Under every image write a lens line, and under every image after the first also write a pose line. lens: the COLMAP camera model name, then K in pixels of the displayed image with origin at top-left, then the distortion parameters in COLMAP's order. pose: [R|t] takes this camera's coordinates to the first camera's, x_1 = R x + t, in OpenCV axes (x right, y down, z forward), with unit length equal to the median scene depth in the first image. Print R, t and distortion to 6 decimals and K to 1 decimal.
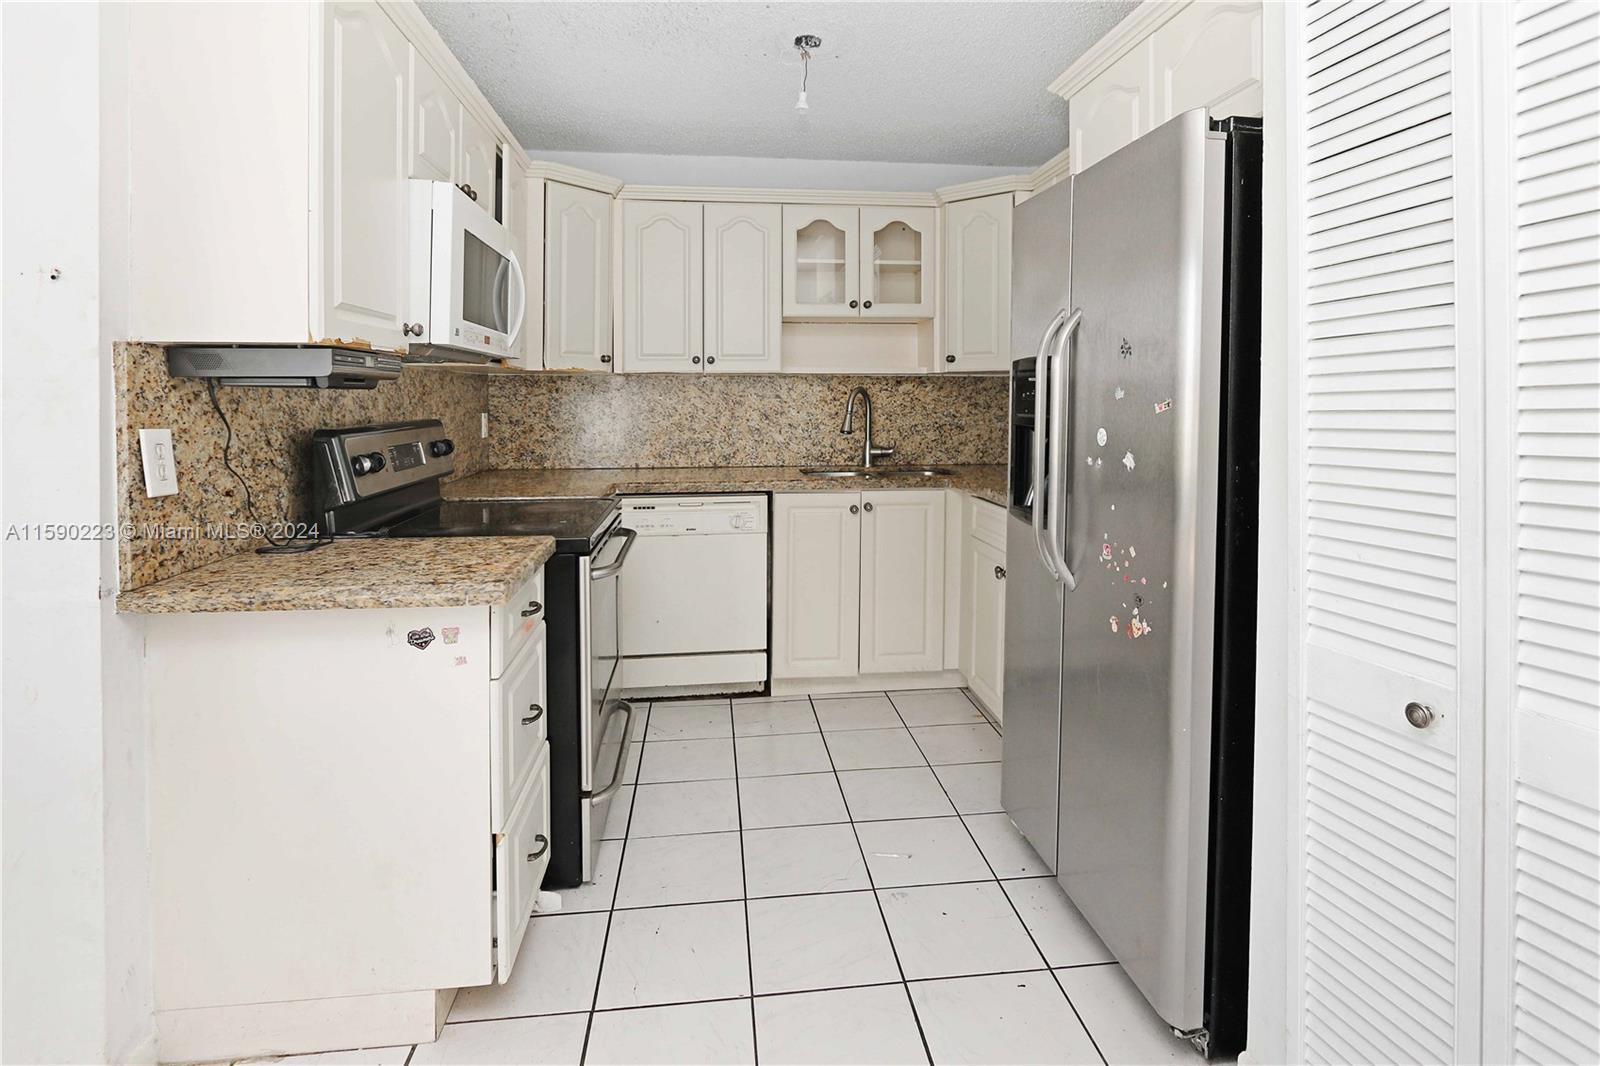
lens RADIAL K [[779.6, 0, 802.0], [0, 779.6, 401.7], [0, 0, 1]] dist [-0.008853, 0.000339]
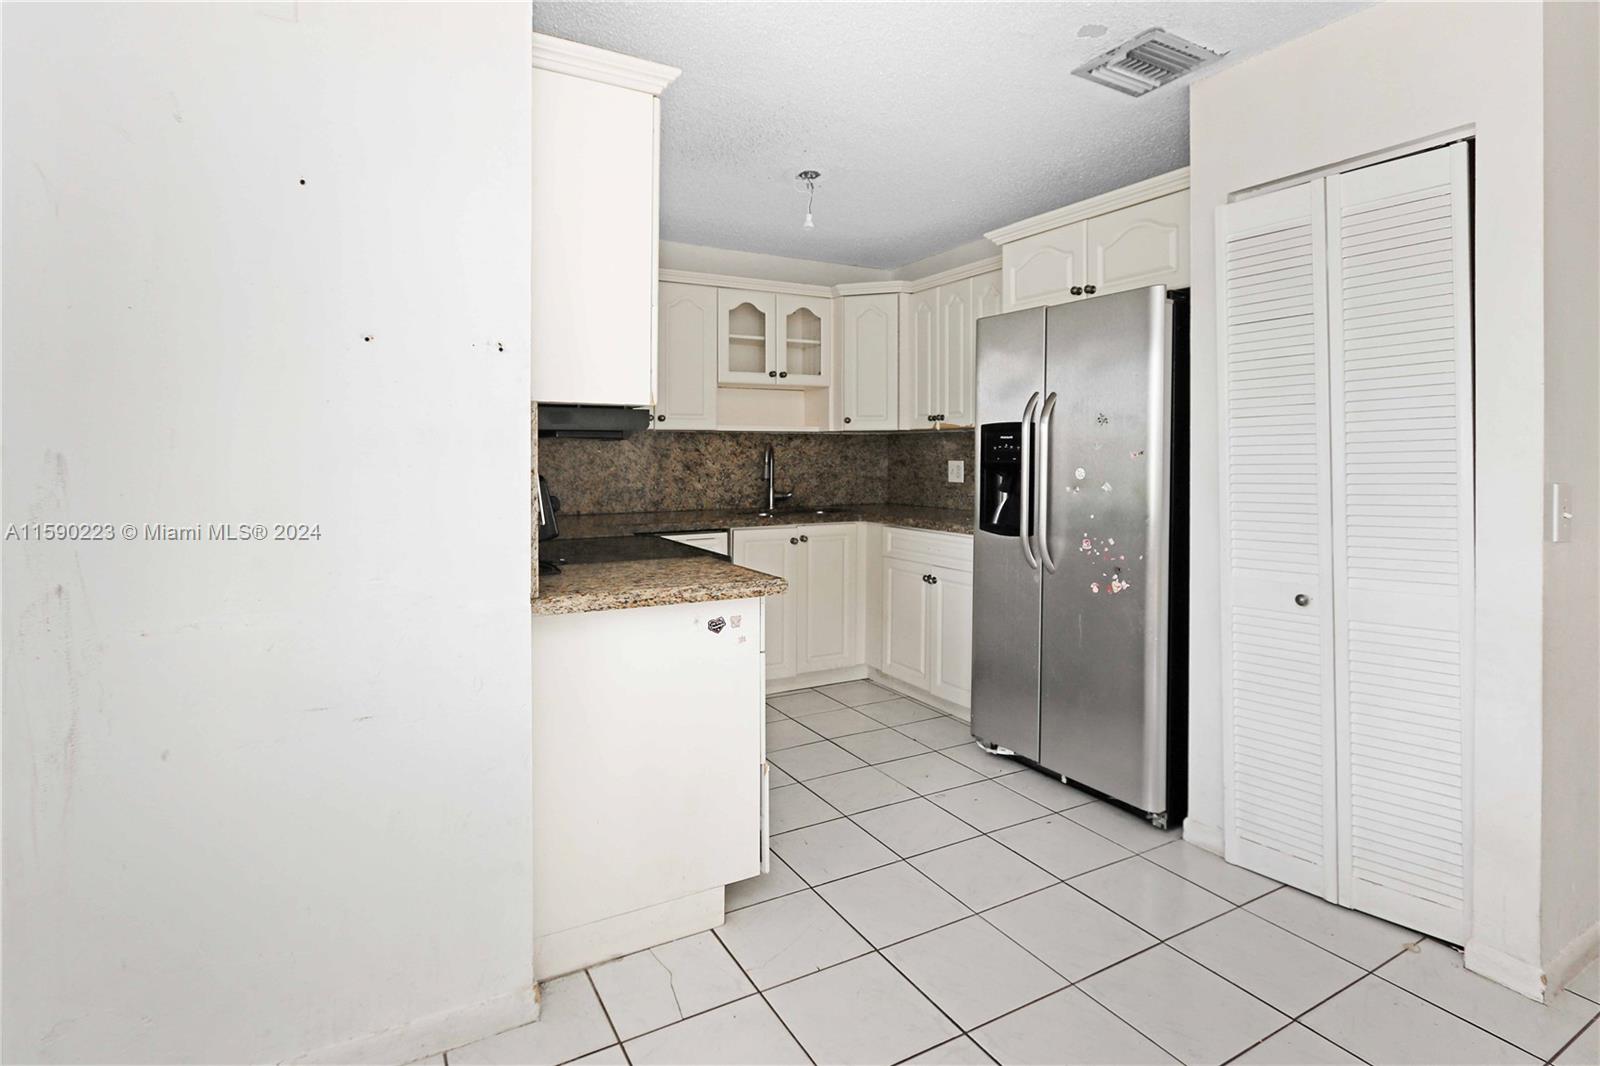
lens RADIAL K [[782.5, 0, 759.3], [0, 782.5, 445.1], [0, 0, 1]] dist [-0.012717, 0.000151]
pose [[0.934109, 0.004361, 0.356962, -0.440363], [0.001748, 0.999858, -0.016790, 0.006893], [-0.356984, 0.016308, 0.933968, -0.147198]]
